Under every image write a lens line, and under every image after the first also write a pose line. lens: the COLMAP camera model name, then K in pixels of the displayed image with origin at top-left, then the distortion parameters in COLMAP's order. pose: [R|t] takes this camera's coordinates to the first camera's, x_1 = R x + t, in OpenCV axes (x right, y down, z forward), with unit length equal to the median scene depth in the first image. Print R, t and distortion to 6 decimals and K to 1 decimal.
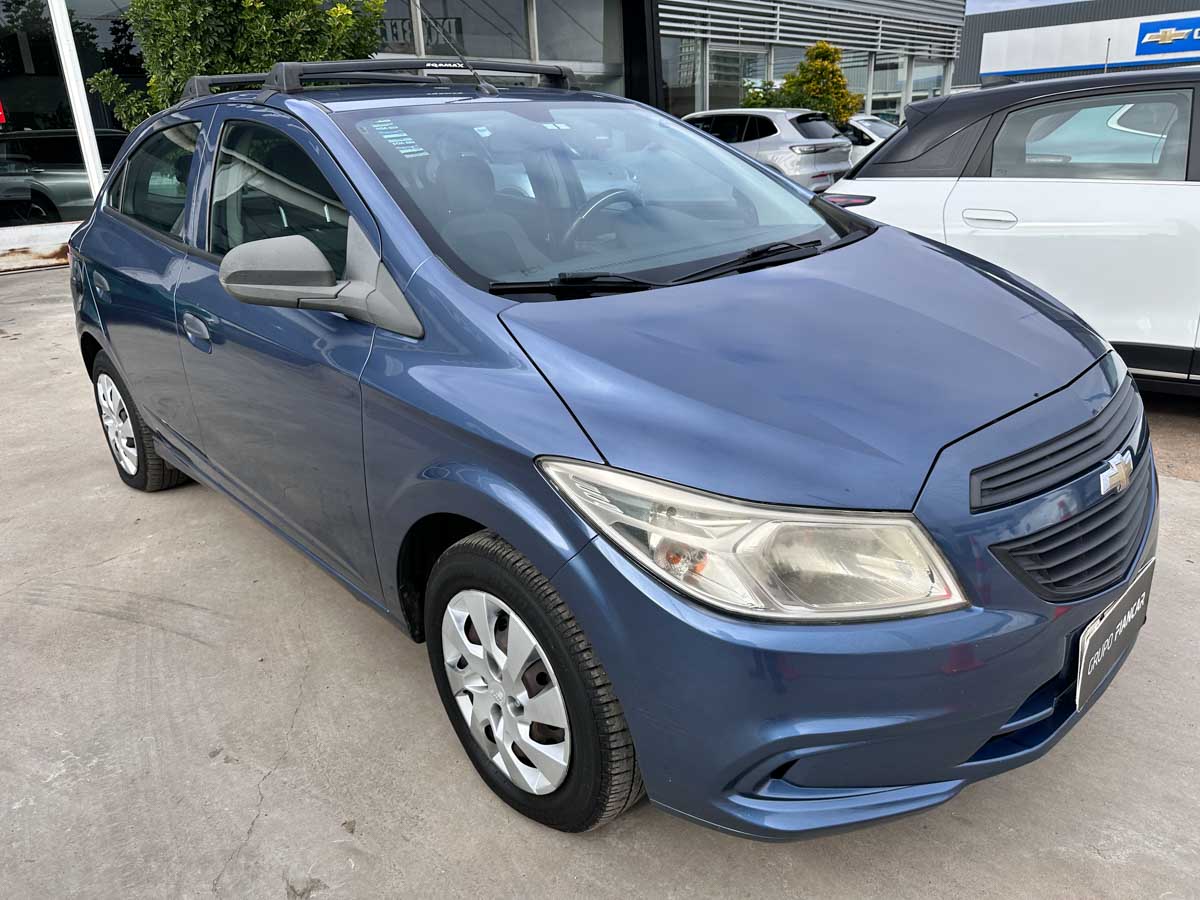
lens RADIAL K [[876.2, 0, 600.0], [0, 876.2, 450.0], [0, 0, 1]] dist [-0.004506, 0.001812]
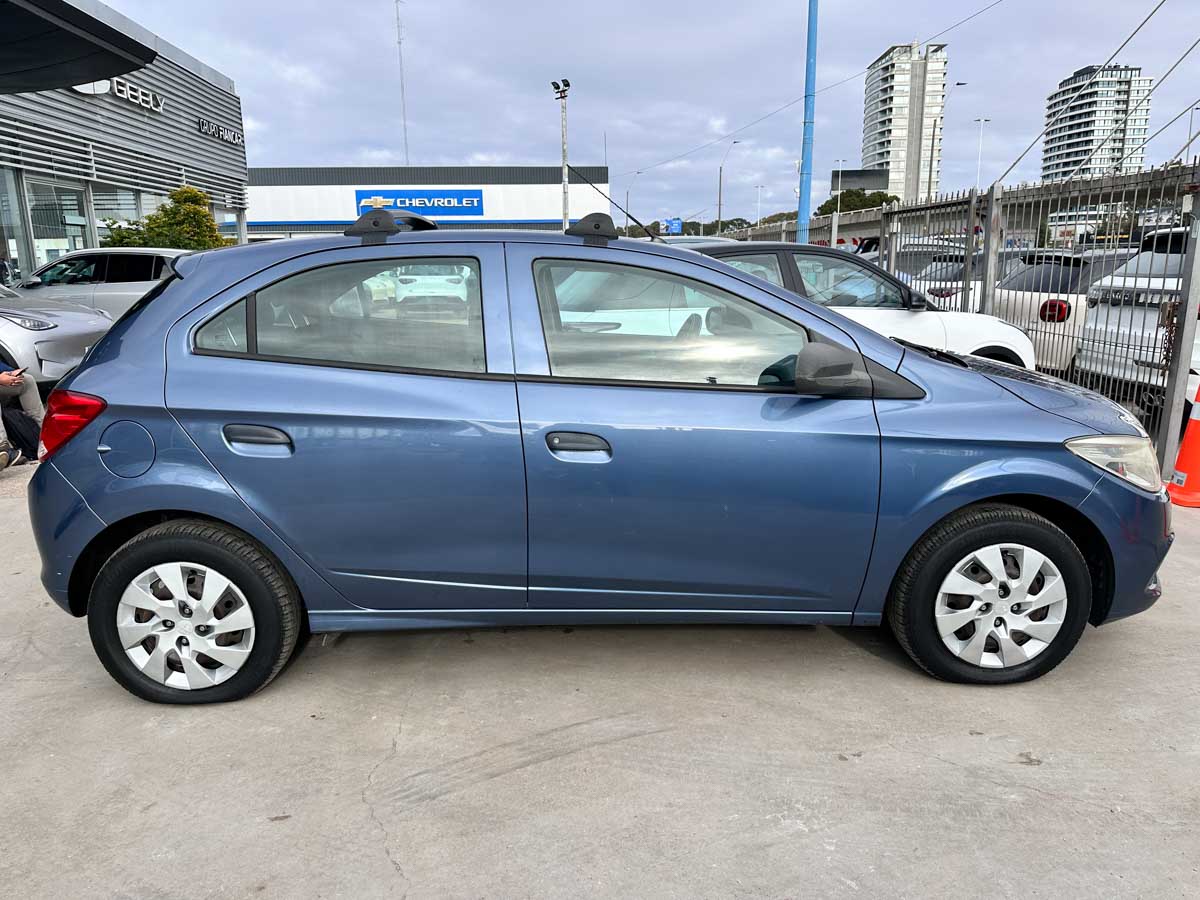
lens RADIAL K [[870.7, 0, 600.0], [0, 870.7, 450.0], [0, 0, 1]] dist [0.008784, -0.001050]
pose [[0.653764, -0.134431, 0.744662, -0.226402], [0.244508, 0.968832, -0.039763, -0.015555], [-0.716106, 0.208071, 0.666257, 0.051142]]
